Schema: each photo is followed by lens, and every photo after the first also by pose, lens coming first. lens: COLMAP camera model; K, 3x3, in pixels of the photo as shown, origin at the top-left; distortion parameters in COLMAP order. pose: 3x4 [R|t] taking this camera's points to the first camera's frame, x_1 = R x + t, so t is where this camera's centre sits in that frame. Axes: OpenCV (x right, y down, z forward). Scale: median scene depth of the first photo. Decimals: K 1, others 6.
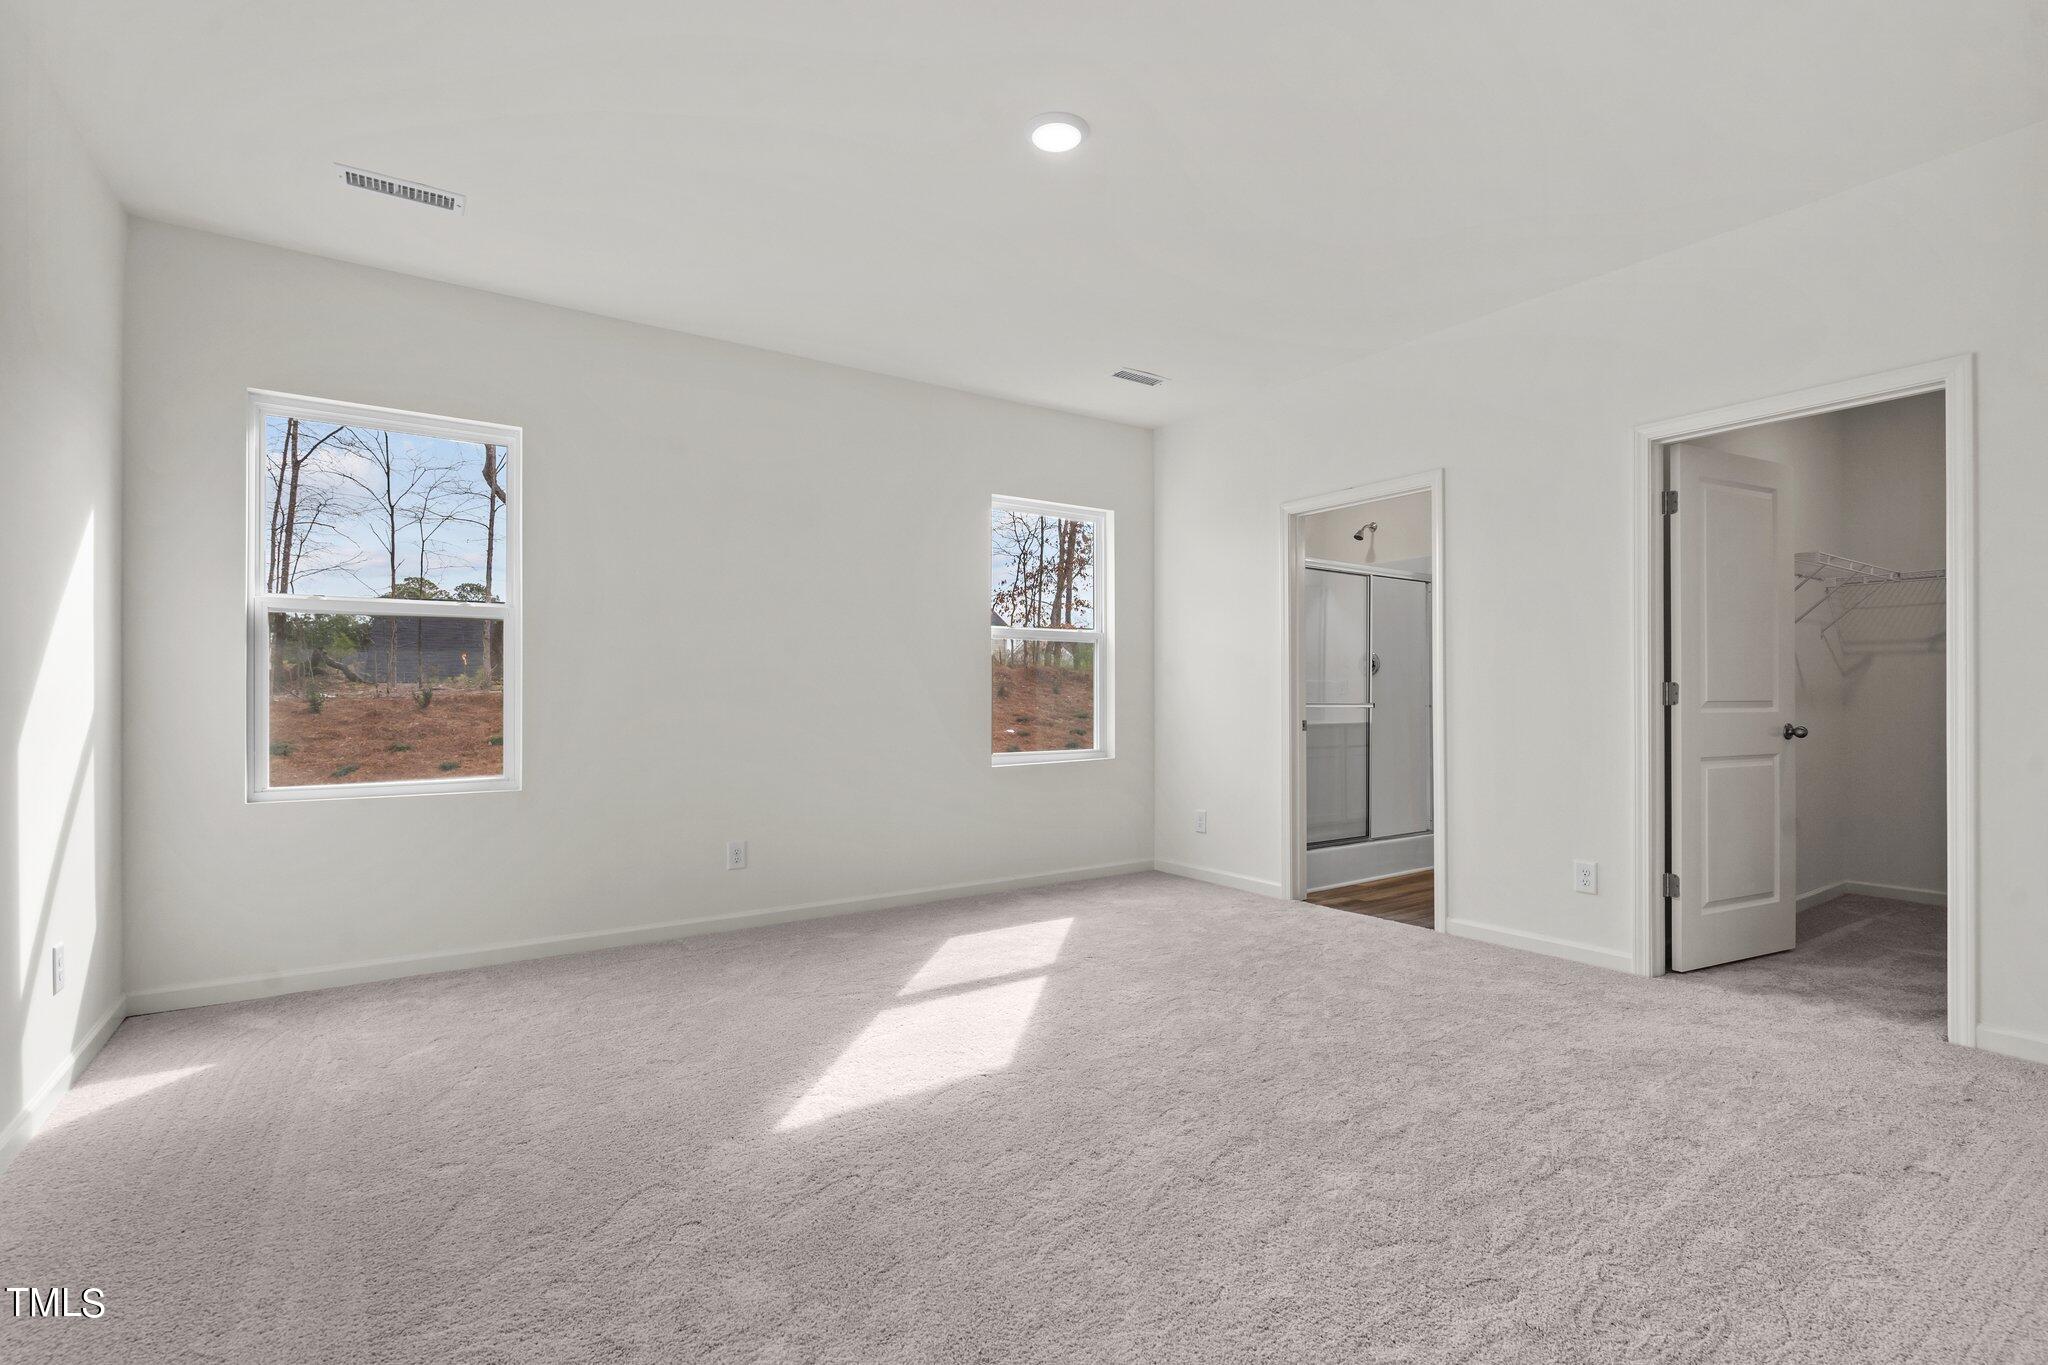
lens RADIAL K [[940.6, 0, 1024.0], [0, 940.6, 682.5], [0, 0, 1]] dist [-0.000950, -0.000371]
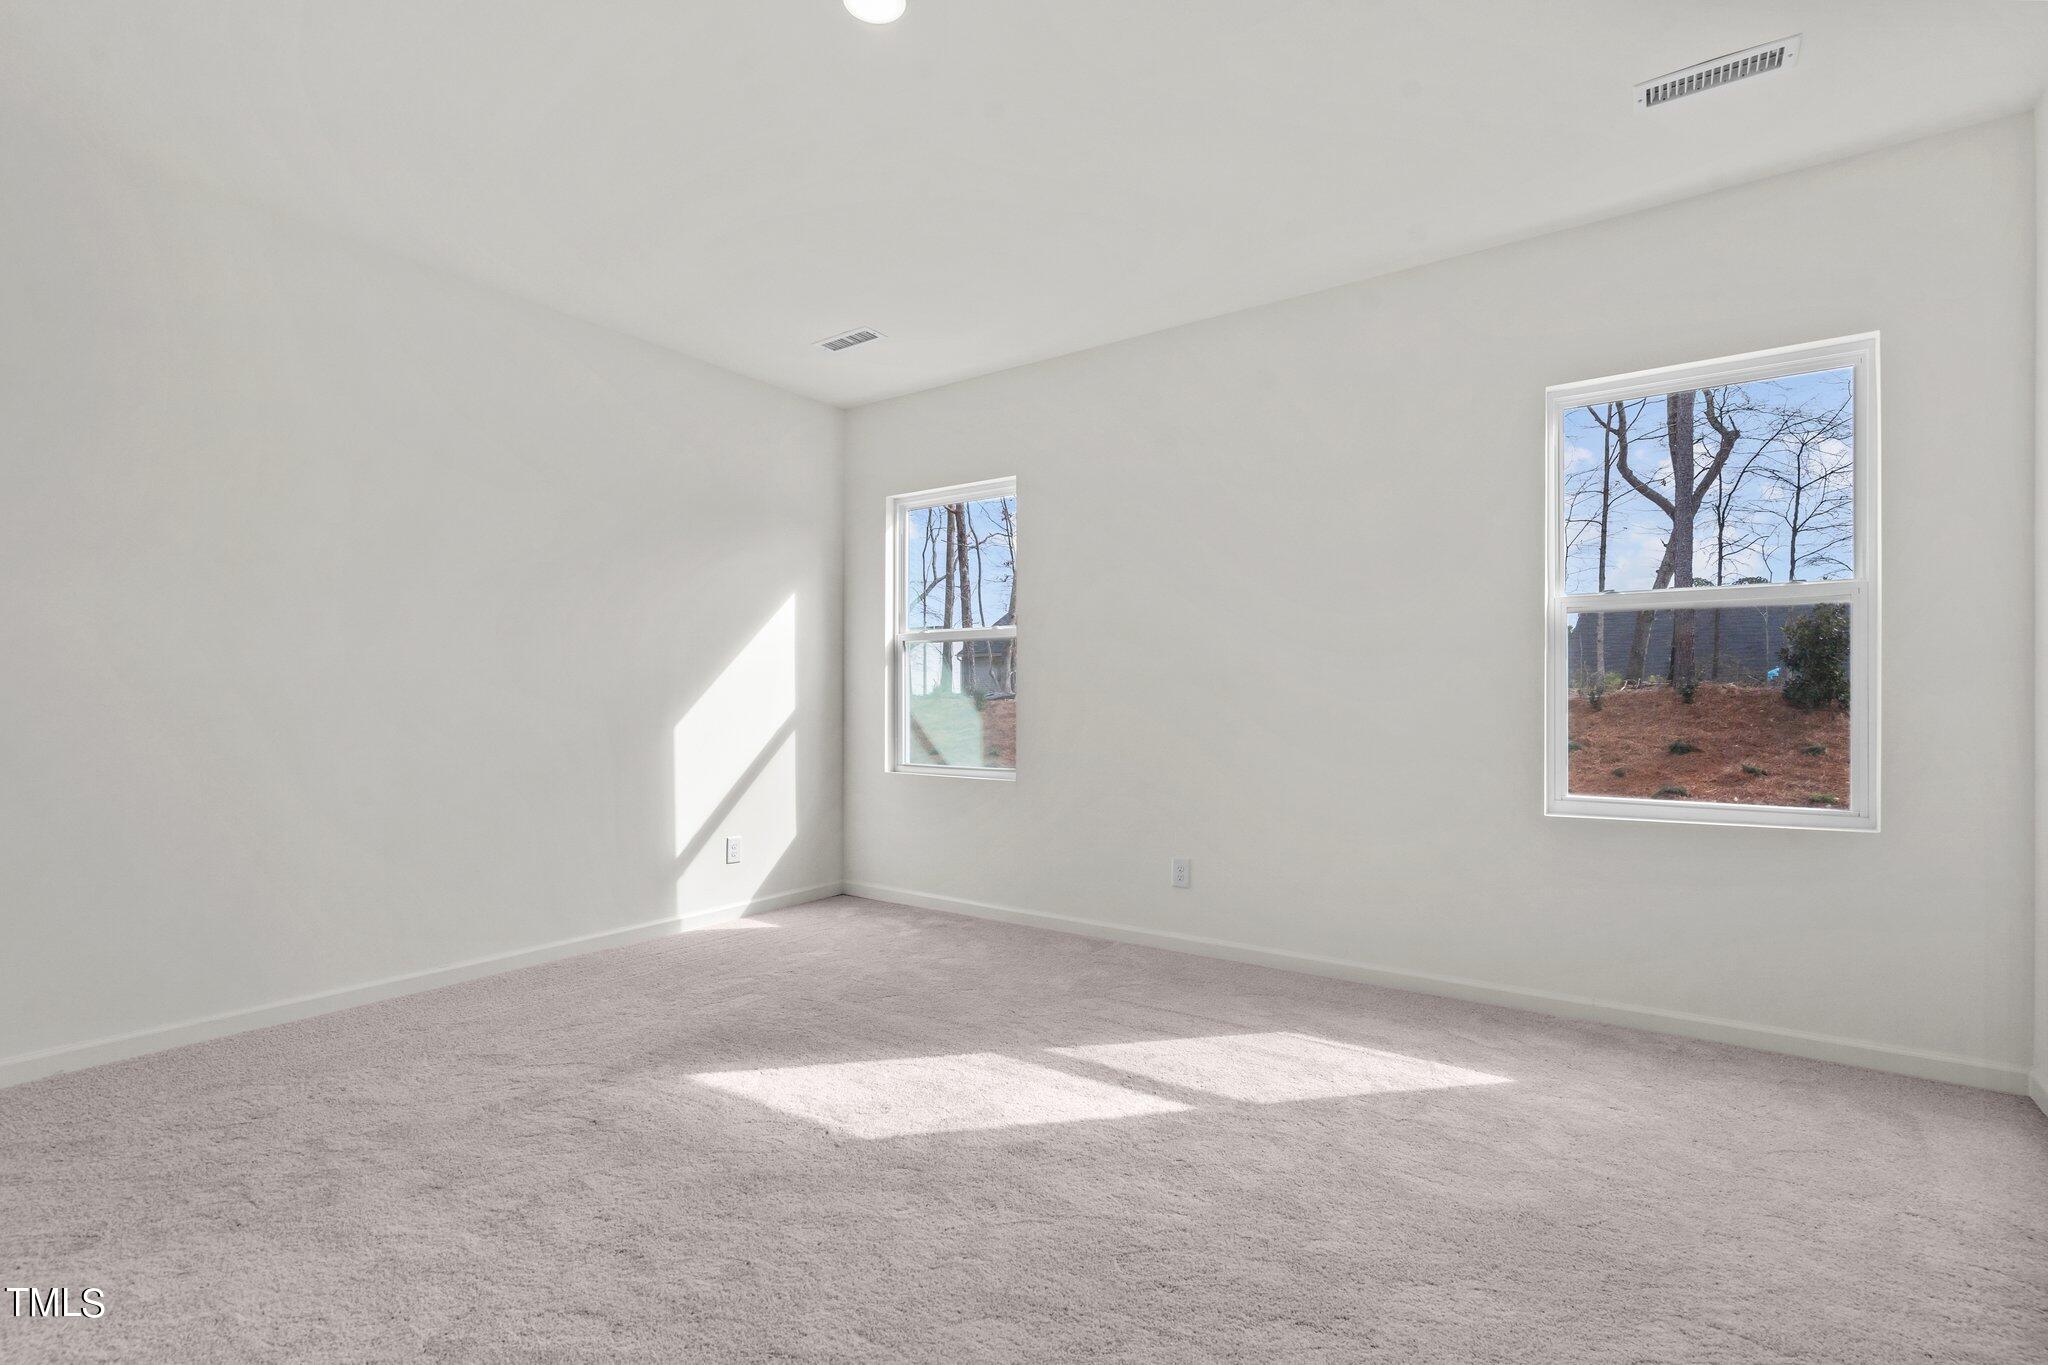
lens RADIAL K [[940.6, 0, 1024.0], [0, 940.6, 682.5], [0, 0, 1]] dist [-0.000950, -0.000371]
pose [[0.337695, -0.017306, -0.941096, 0.606626], [0.011697, 0.999831, -0.014189, 0.008505], [0.941183, -0.006216, 0.337841, 0.626365]]
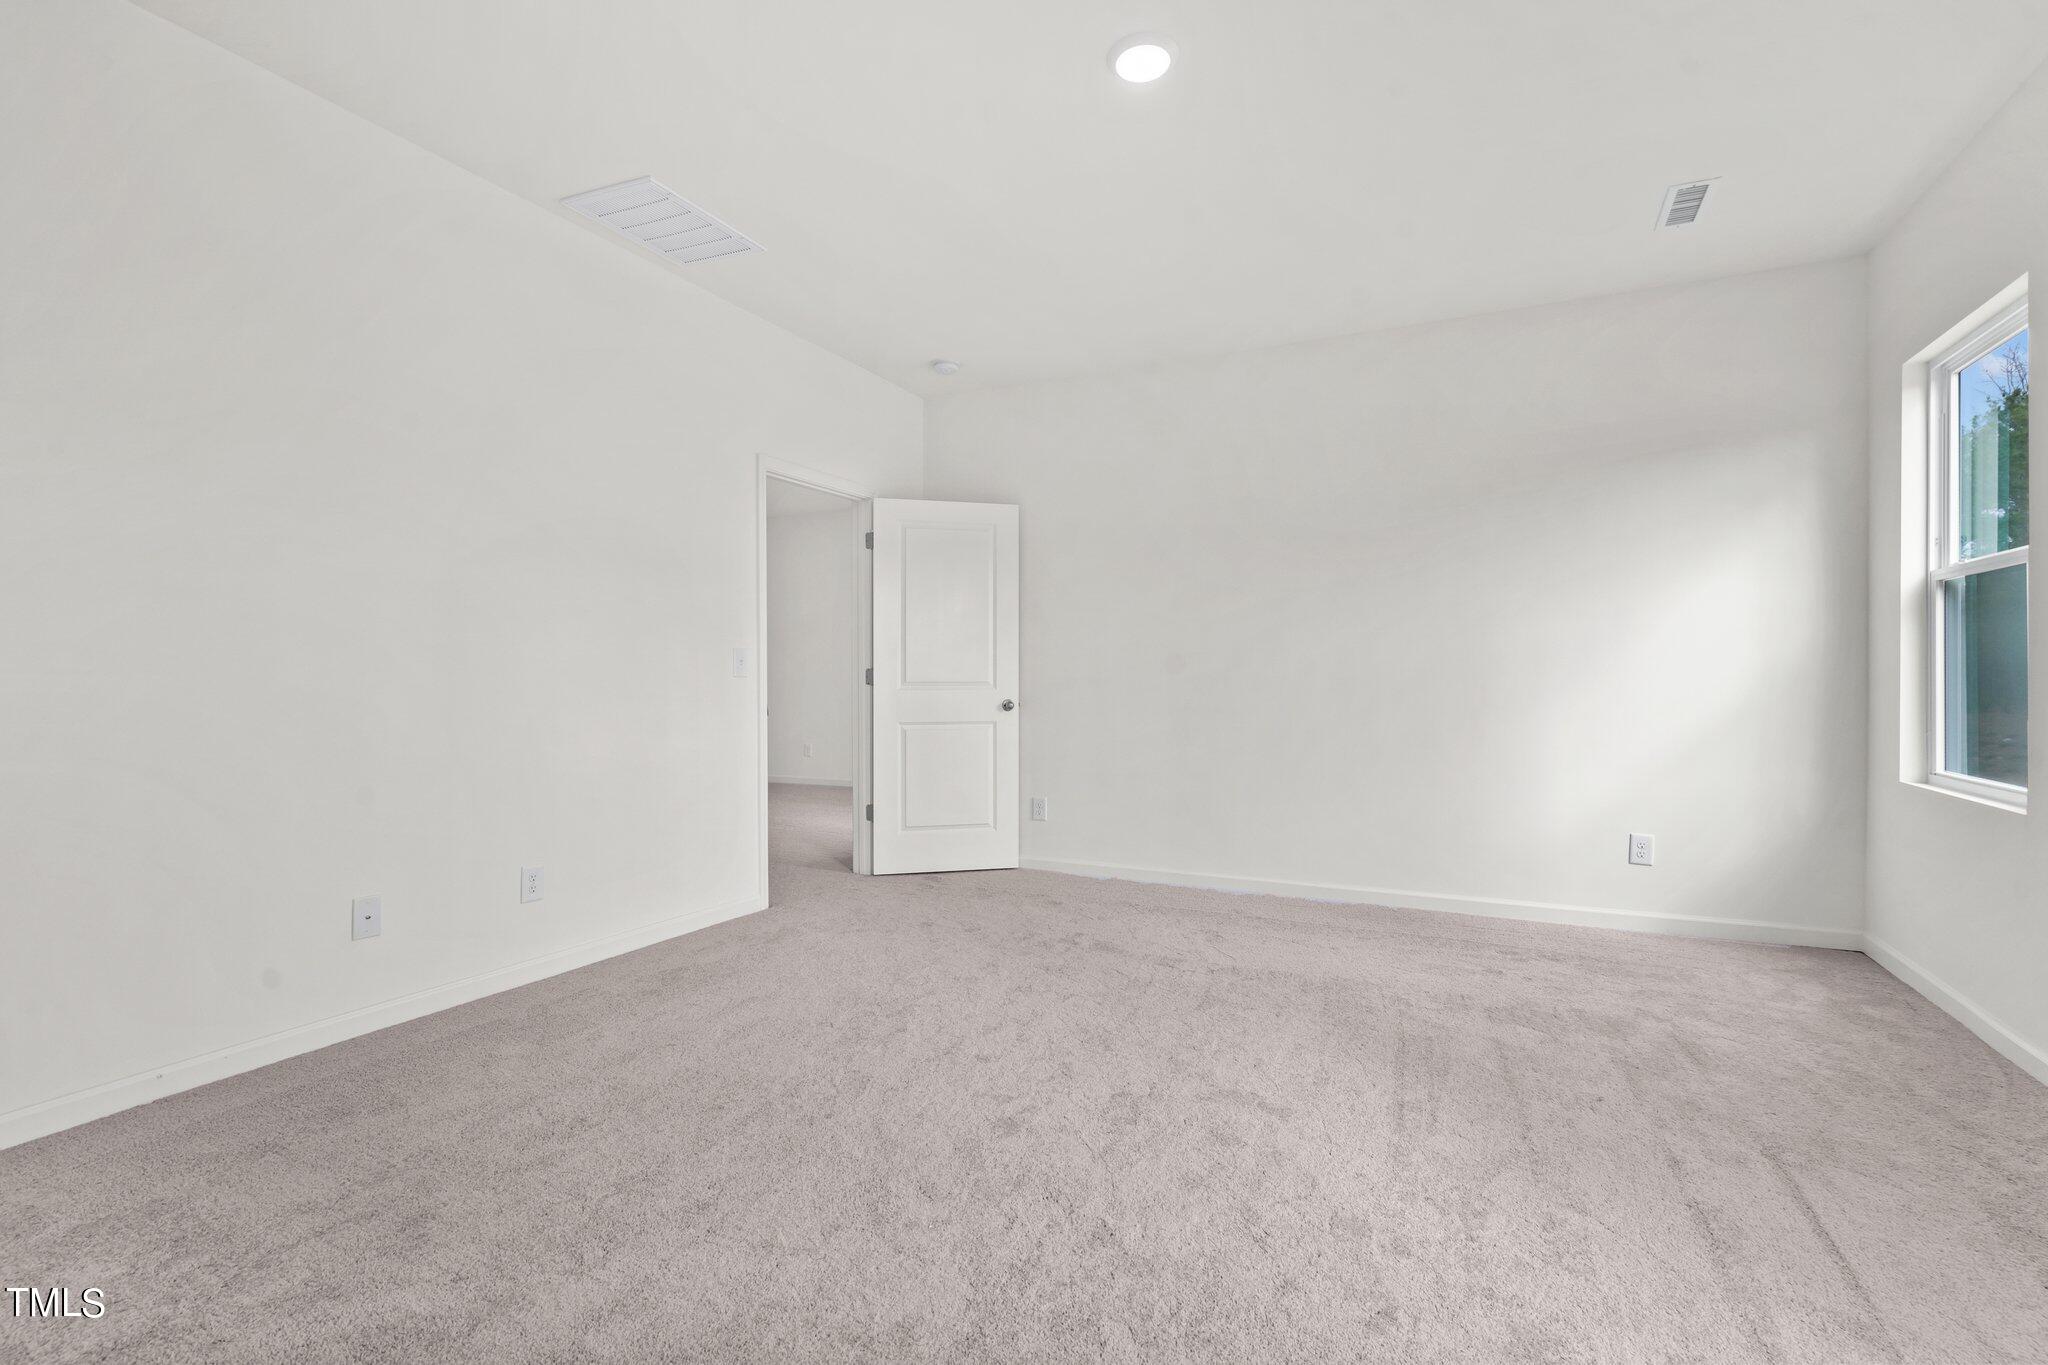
lens RADIAL K [[940.6, 0, 1024.0], [0, 940.6, 682.5], [0, 0, 1]] dist [-0.000950, -0.000371]
pose [[-0.871430, 0.001299, -0.490518, 0.421953], [0.004202, 0.999980, -0.004815, 0.023309], [0.490501, -0.006257, -0.871418, 1.272877]]
